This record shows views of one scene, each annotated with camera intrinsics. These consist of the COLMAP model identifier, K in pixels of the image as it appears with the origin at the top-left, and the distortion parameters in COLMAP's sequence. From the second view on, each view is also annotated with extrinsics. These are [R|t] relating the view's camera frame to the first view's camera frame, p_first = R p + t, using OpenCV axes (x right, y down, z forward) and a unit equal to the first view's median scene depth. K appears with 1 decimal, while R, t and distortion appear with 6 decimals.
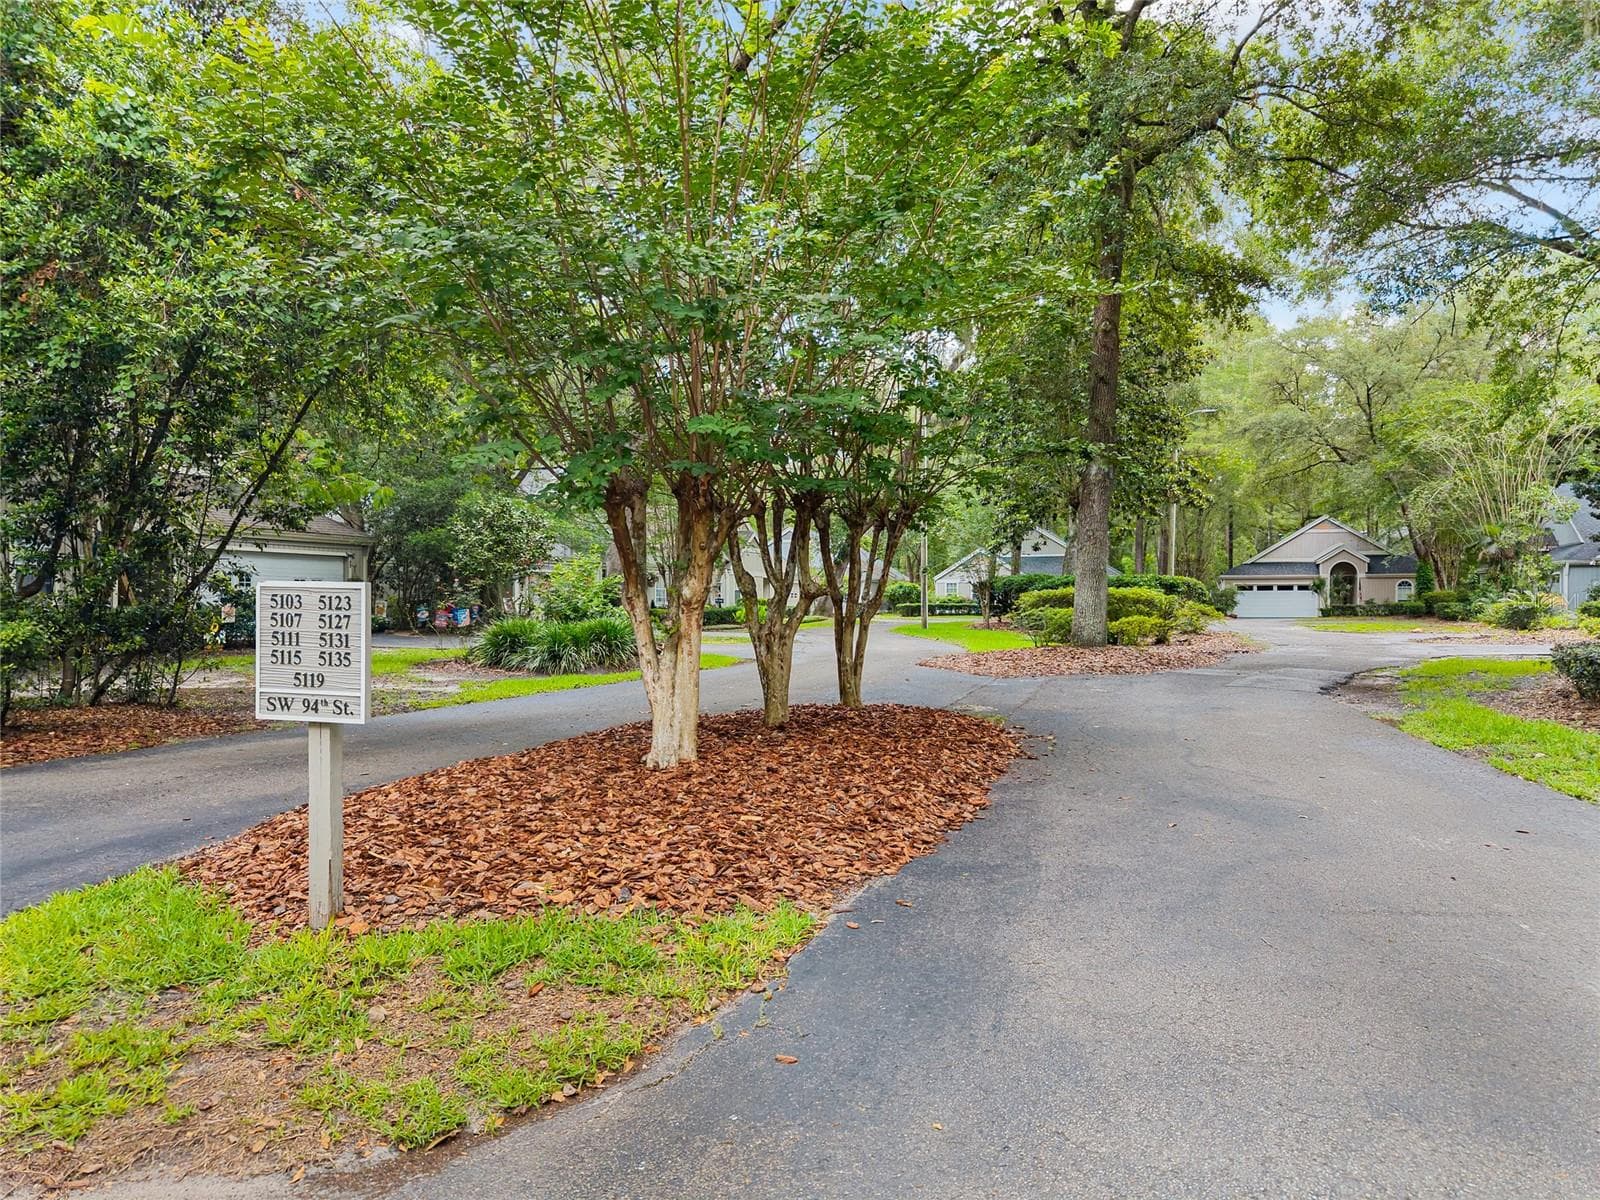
lens RADIAL K [[1065.9, 0, 800.0], [0, 1065.9, 600.0], [0, 0, 1]] dist [0.001716, -0.003671]
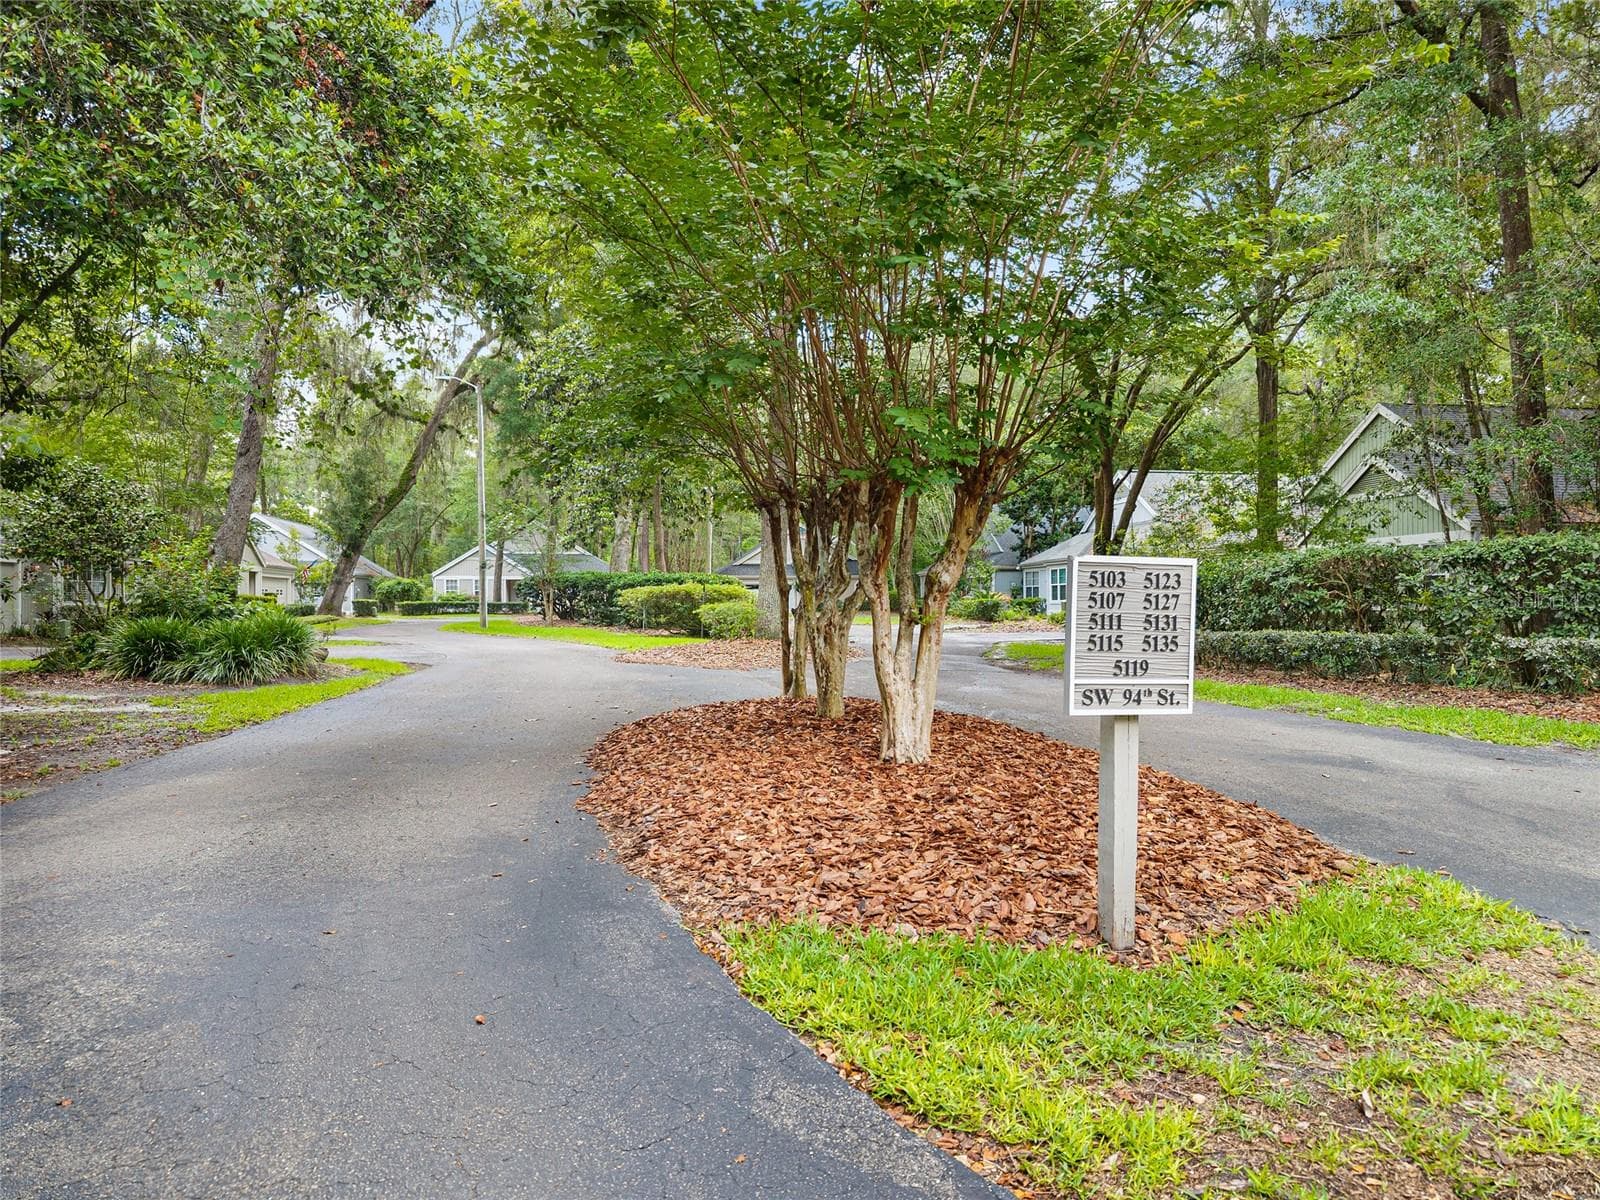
lens RADIAL K [[1065.9, 0, 800.0], [0, 1065.9, 600.0], [0, 0, 1]] dist [0.001716, -0.003671]
pose [[0.868251, -0.000543, 0.496125, -1.124152], [0.000084, 1.000000, 0.000947, 0.017383], [-0.496126, -0.000781, 0.868250, 0.363884]]
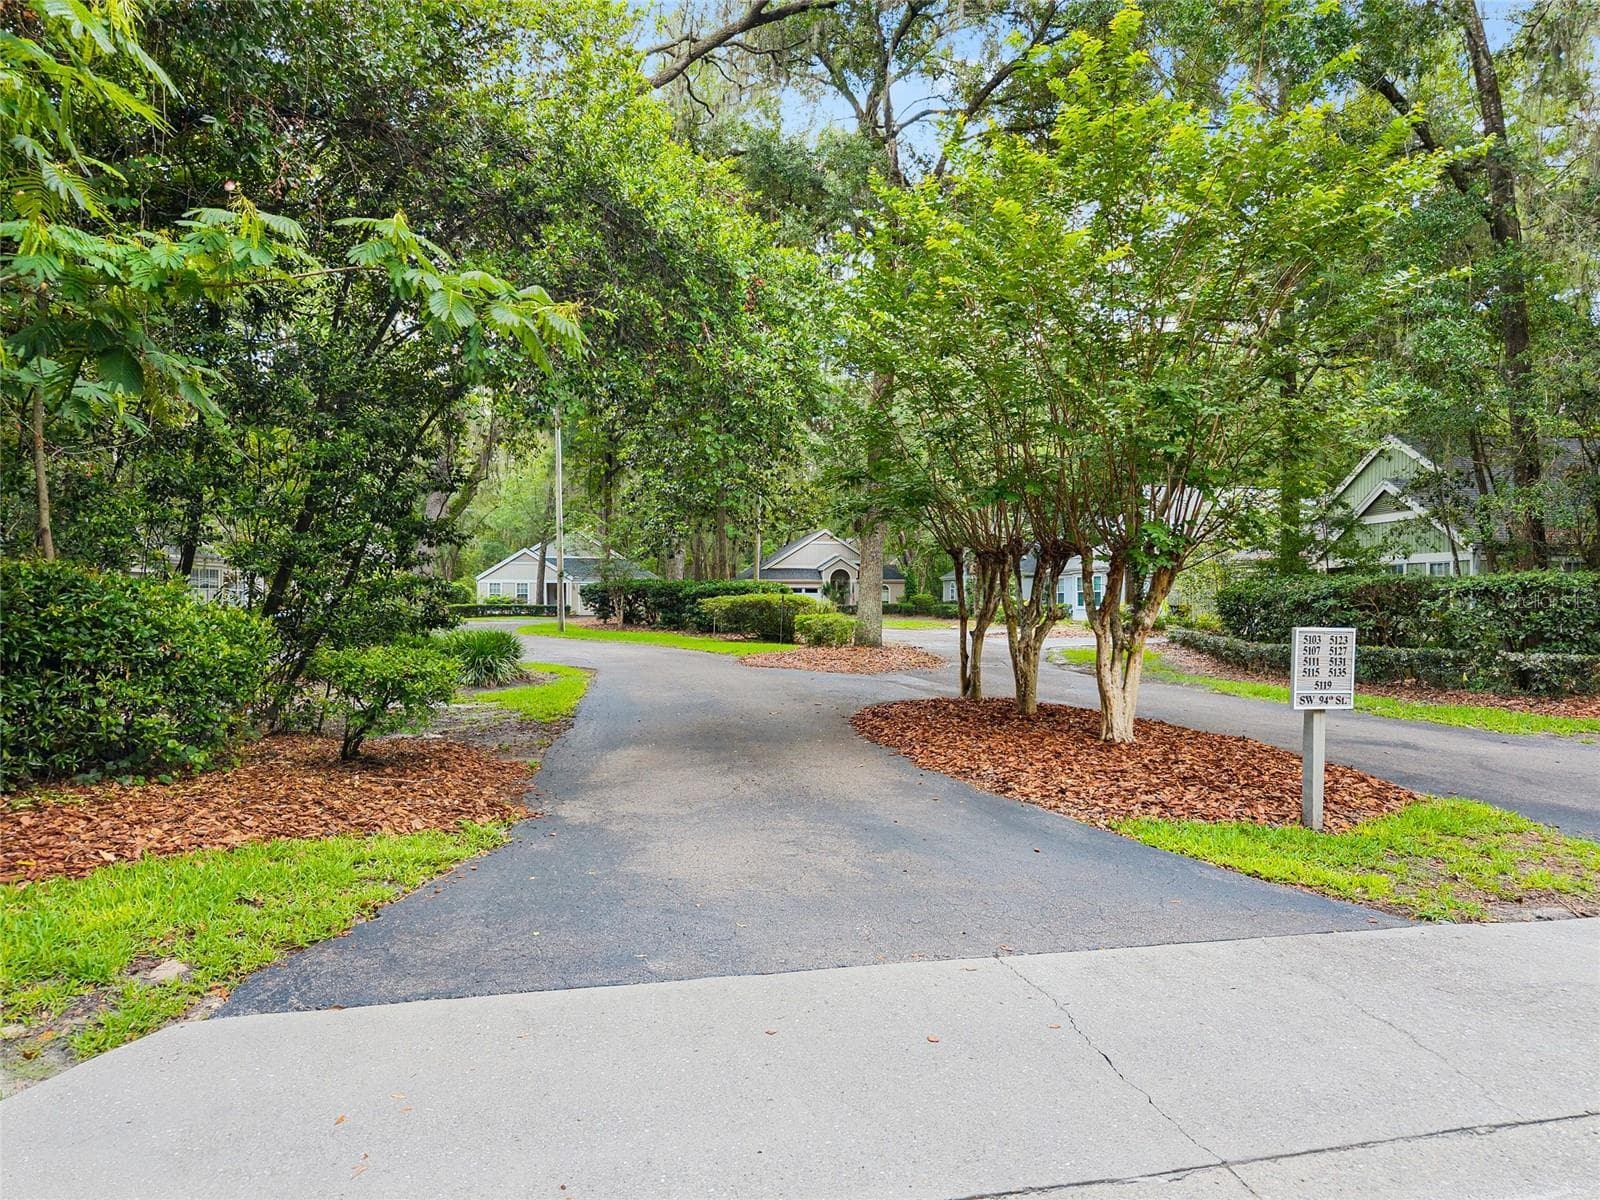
lens RADIAL K [[1065.9, 0, 800.0], [0, 1065.9, 600.0], [0, 0, 1]] dist [0.001716, -0.003671]
pose [[0.866093, 0.000935, 0.499881, -2.024610], [-0.002335, 0.999995, 0.002176, -0.063095], [-0.499877, -0.003052, 0.866091, -0.065152]]
